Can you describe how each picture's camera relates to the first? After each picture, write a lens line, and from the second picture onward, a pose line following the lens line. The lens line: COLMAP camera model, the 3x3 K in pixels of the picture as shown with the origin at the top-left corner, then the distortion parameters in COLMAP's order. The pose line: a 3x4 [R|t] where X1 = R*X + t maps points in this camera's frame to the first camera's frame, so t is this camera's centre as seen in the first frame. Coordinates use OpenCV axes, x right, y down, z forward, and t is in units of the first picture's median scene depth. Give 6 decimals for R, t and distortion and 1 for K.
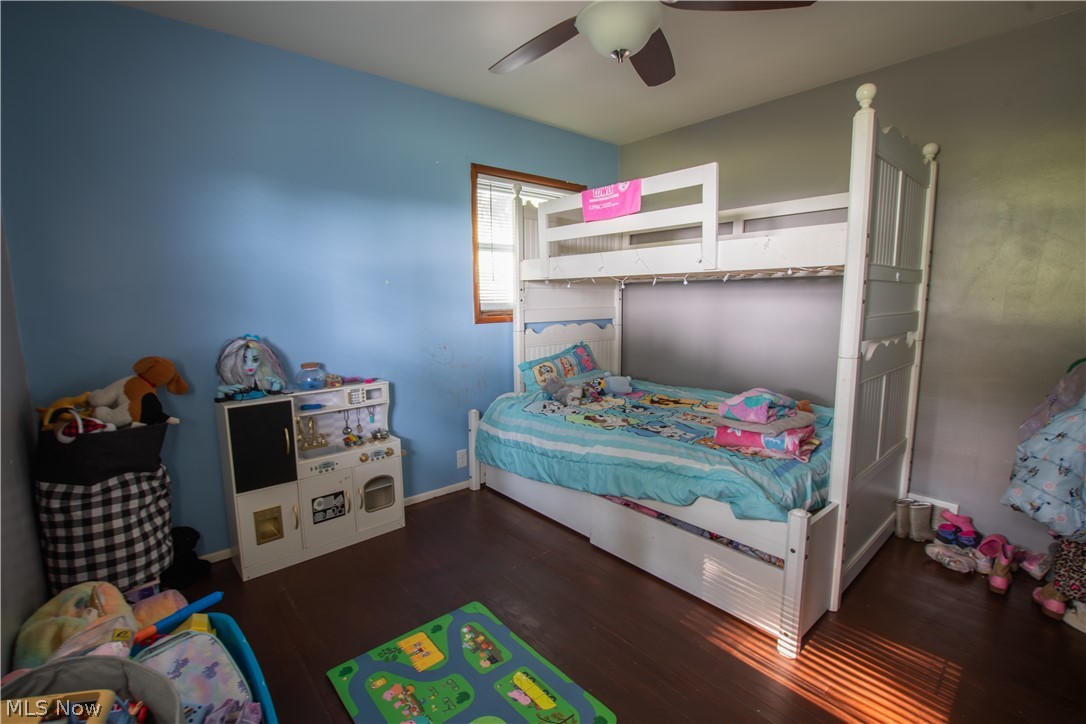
lens RADIAL K [[487.7, 0, 538.2], [0, 487.7, 362.6], [0, 0, 1]] dist [-0.036513, 0.005538]
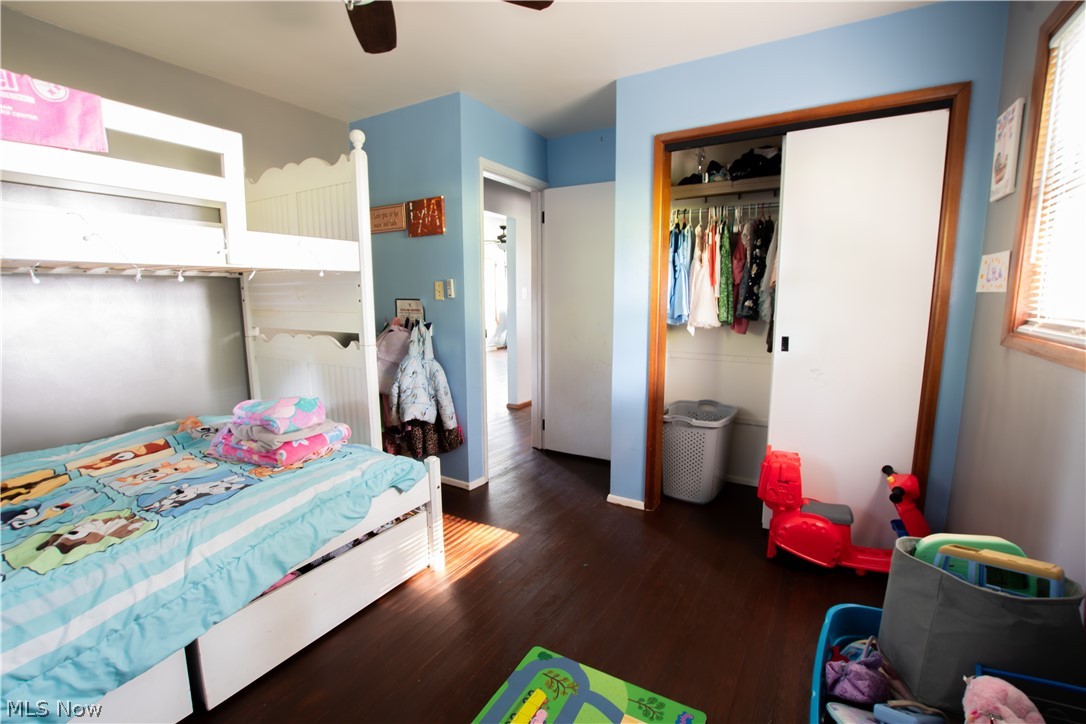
lens RADIAL K [[487.7, 0, 538.5], [0, 487.7, 364.9], [0, 0, 1]] dist [-0.036513, 0.005538]
pose [[-0.318718, -0.131050, 0.938746, -0.583733], [0.131889, 0.974630, 0.180838, -0.109383], [-0.938629, 0.181446, -0.293348, 0.807852]]
